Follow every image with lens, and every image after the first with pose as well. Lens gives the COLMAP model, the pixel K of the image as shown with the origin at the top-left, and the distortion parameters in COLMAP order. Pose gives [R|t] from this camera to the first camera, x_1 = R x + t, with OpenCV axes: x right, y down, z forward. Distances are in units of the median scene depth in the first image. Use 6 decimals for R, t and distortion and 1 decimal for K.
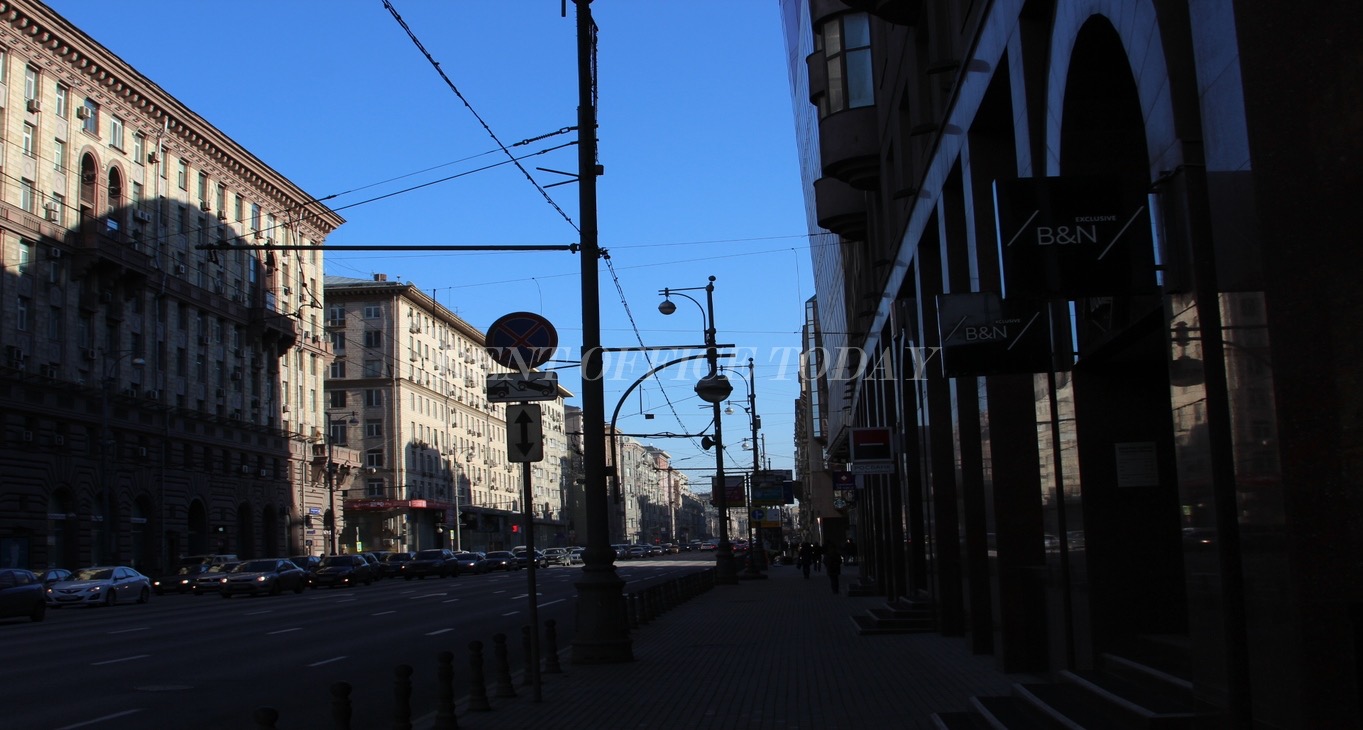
lens RADIAL K [[1674.3, 0, 681.5], [0, 1674.3, 365.0], [0, 0, 1]] dist [-0.129229, 0.077704]
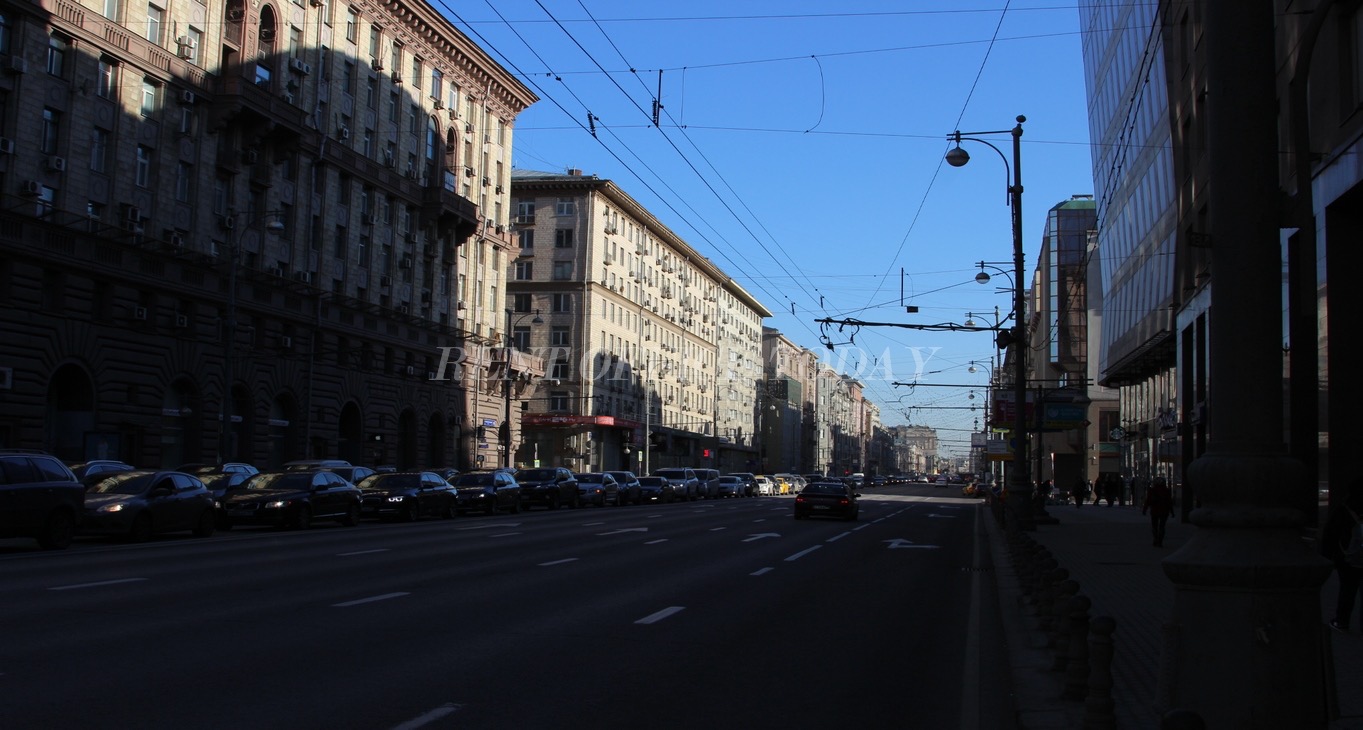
lens RADIAL K [[1674.3, 0, 681.5], [0, 1674.3, 365.0], [0, 0, 1]] dist [-0.129229, 0.077704]
pose [[0.992394, 0.053505, -0.110870, -0.023340], [-0.048611, 0.997740, 0.046386, 0.011667], [0.113101, -0.040644, 0.992752, 0.138189]]
